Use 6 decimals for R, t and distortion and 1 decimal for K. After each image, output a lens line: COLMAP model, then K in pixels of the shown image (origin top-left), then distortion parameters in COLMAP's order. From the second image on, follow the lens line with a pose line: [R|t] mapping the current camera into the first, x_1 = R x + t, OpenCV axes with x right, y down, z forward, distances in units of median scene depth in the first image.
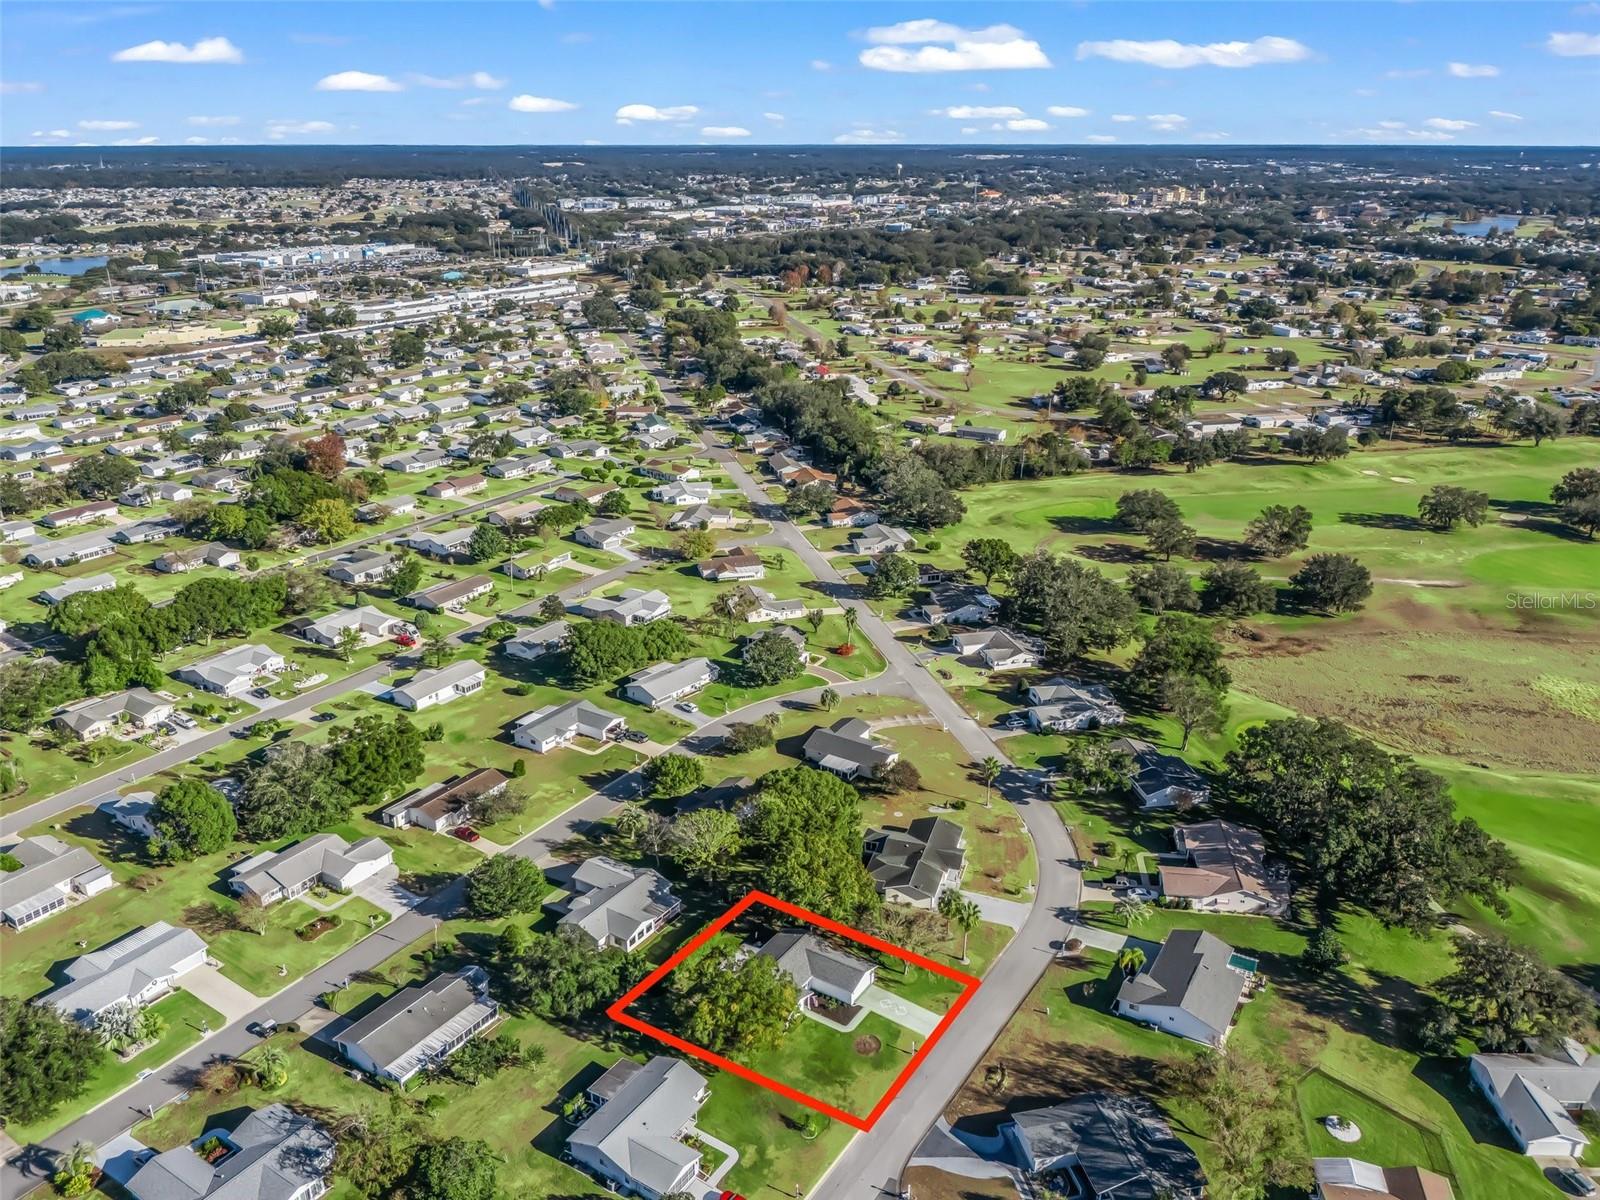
lens RADIAL K [[1190.5, 0, 800.0], [0, 1190.5, 600.0], [0, 0, 1]] dist [0.042171, -0.007457]
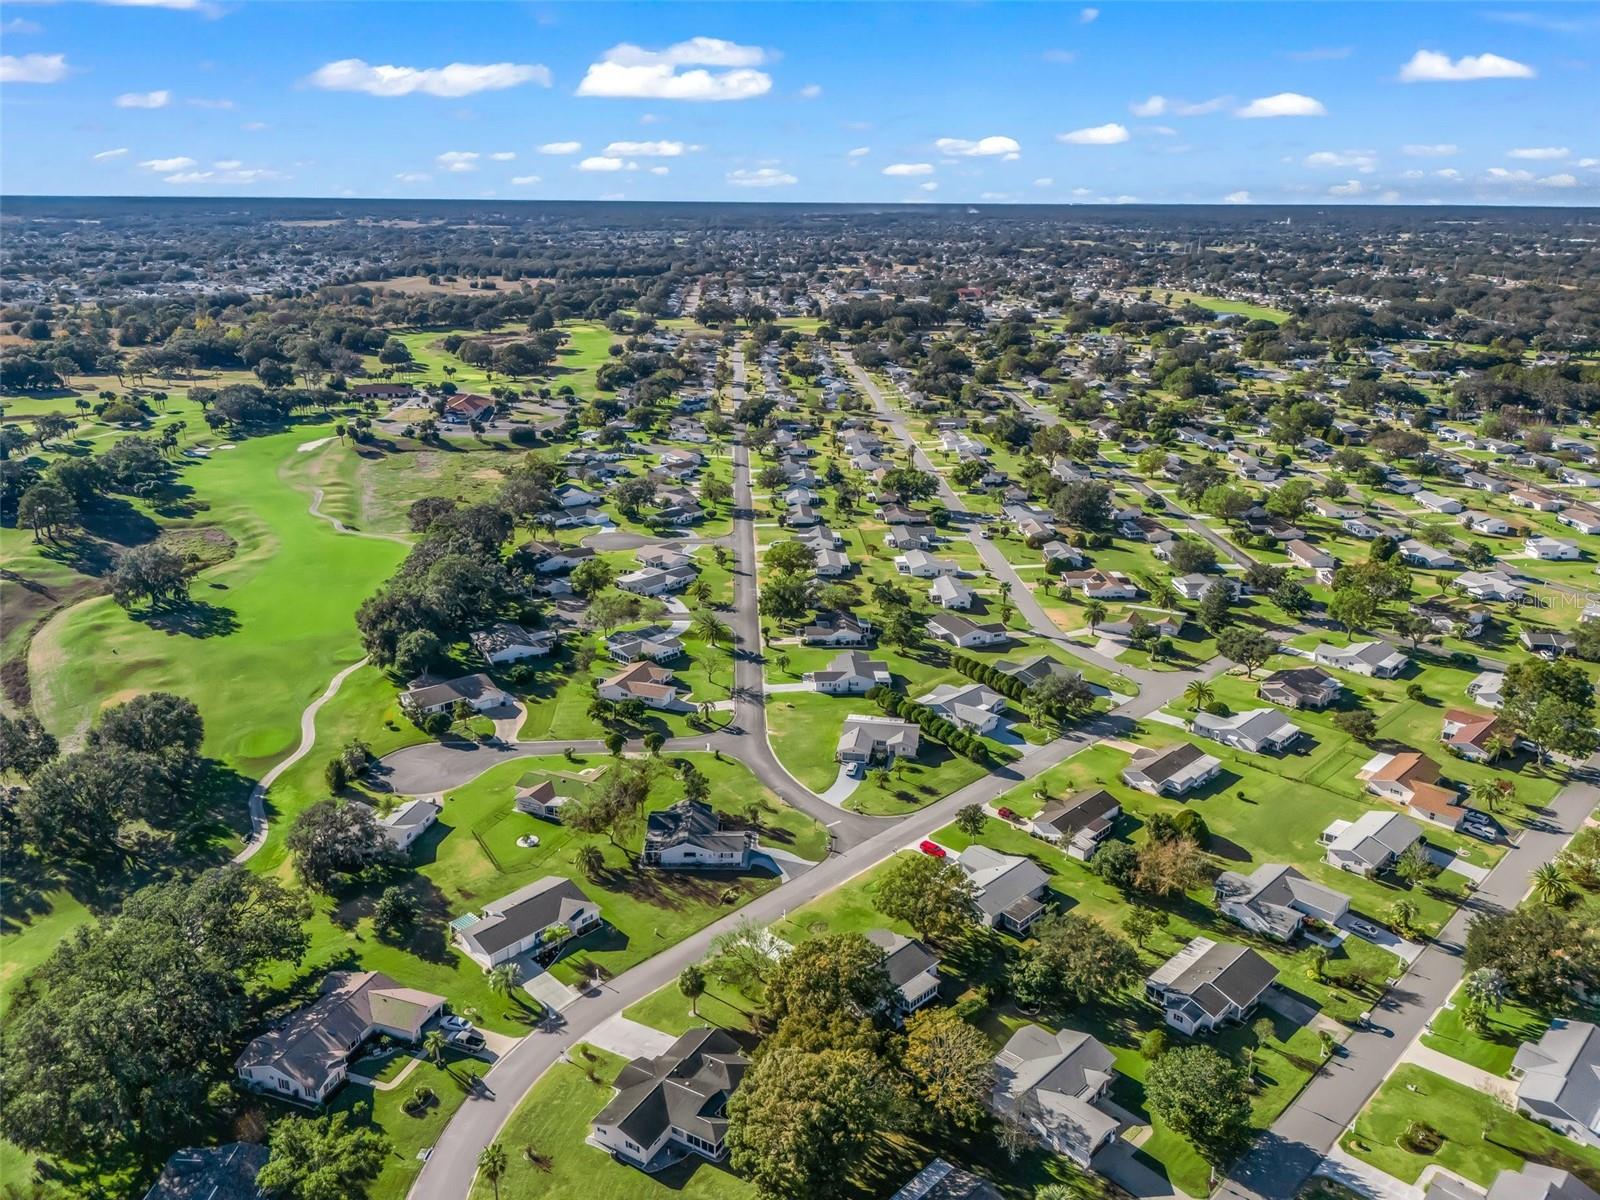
lens RADIAL K [[1190.5, 0, 800.0], [0, 1190.5, 600.0], [0, 0, 1]] dist [0.042171, -0.007457]
pose [[-0.974959, -0.067473, 0.211903, -0.150318], [0.085788, 0.764996, 0.638296, -0.614245], [-0.205173, 0.640491, -0.740051, 1.574107]]
